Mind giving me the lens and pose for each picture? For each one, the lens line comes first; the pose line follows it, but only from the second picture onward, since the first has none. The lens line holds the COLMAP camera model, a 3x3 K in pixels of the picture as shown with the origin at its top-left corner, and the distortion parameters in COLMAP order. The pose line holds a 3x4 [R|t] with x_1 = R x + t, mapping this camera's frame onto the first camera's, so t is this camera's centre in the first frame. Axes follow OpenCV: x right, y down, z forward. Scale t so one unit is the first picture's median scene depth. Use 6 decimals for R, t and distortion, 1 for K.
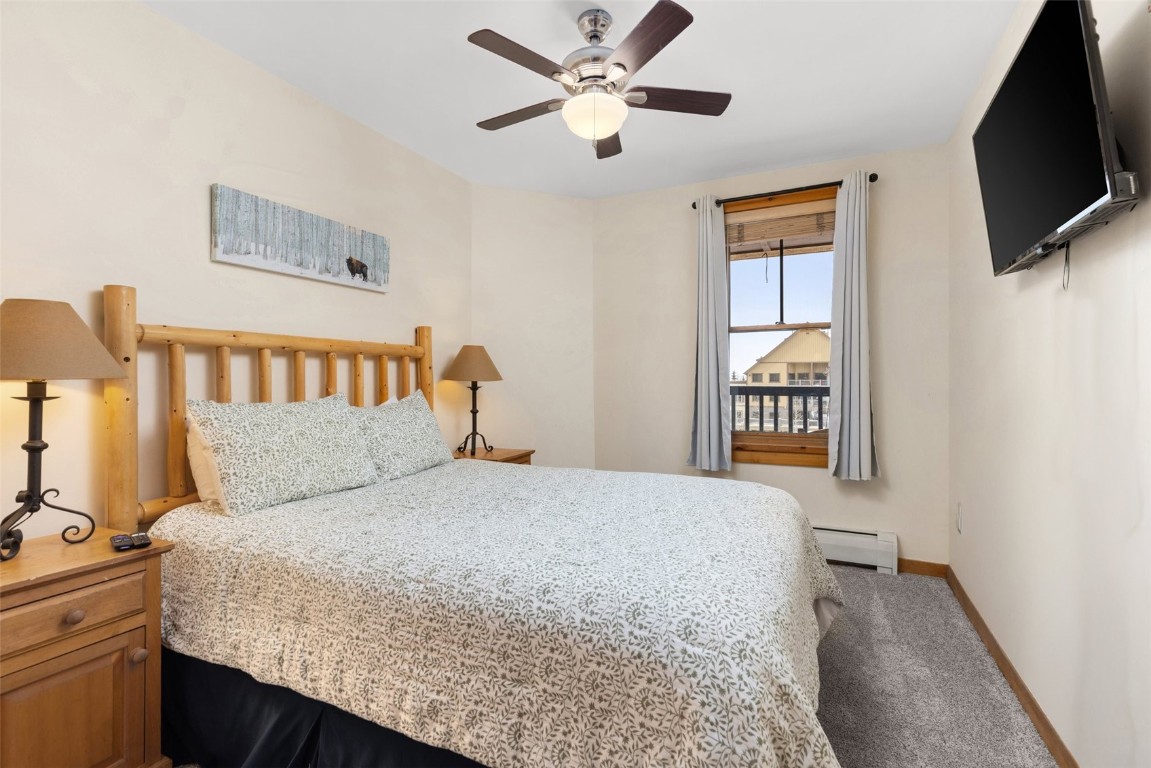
lens RADIAL K [[521.2, 0, 574.8], [0, 521.2, 380.4], [0, 0, 1]] dist [0.005971, 0.000475]
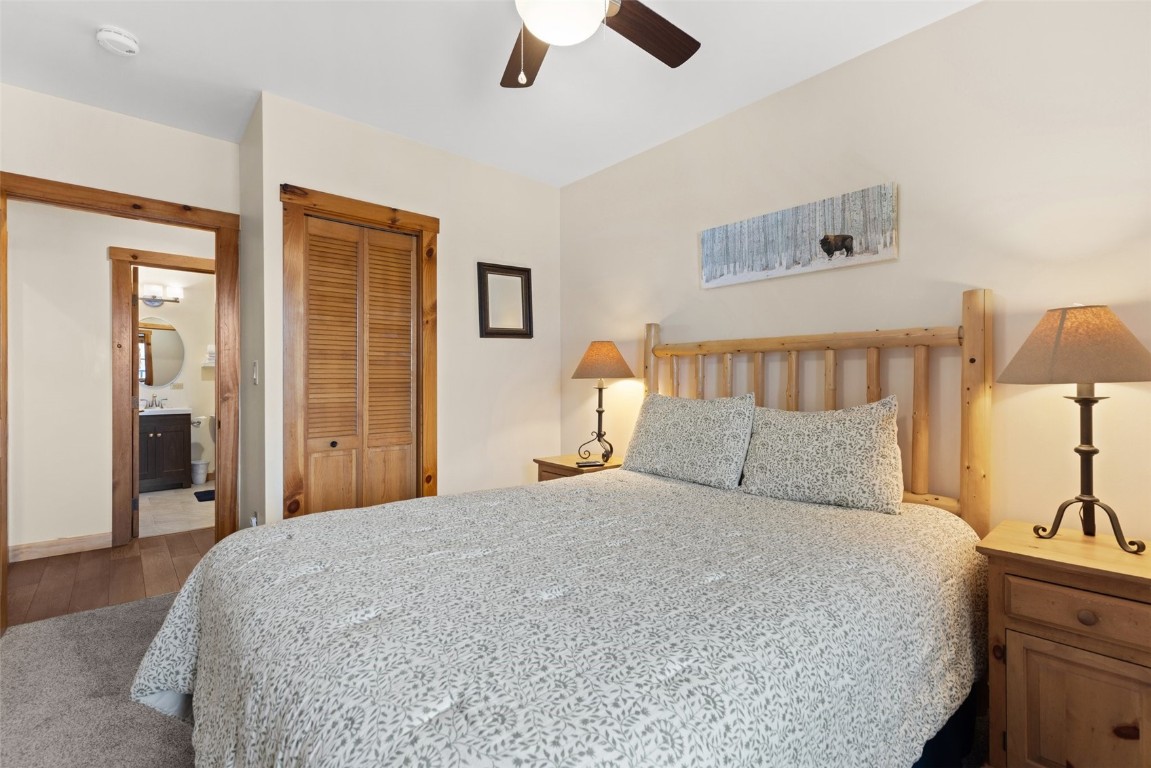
lens RADIAL K [[521.2, 0, 575.2], [0, 521.2, 381.3], [0, 0, 1]] dist [0.005971, 0.000475]
pose [[-0.406854, -0.001119, -0.913493, 0.510537], [-0.009670, 0.999949, 0.003081, 0.001607], [0.913442, 0.010087, -0.406843, 0.975971]]
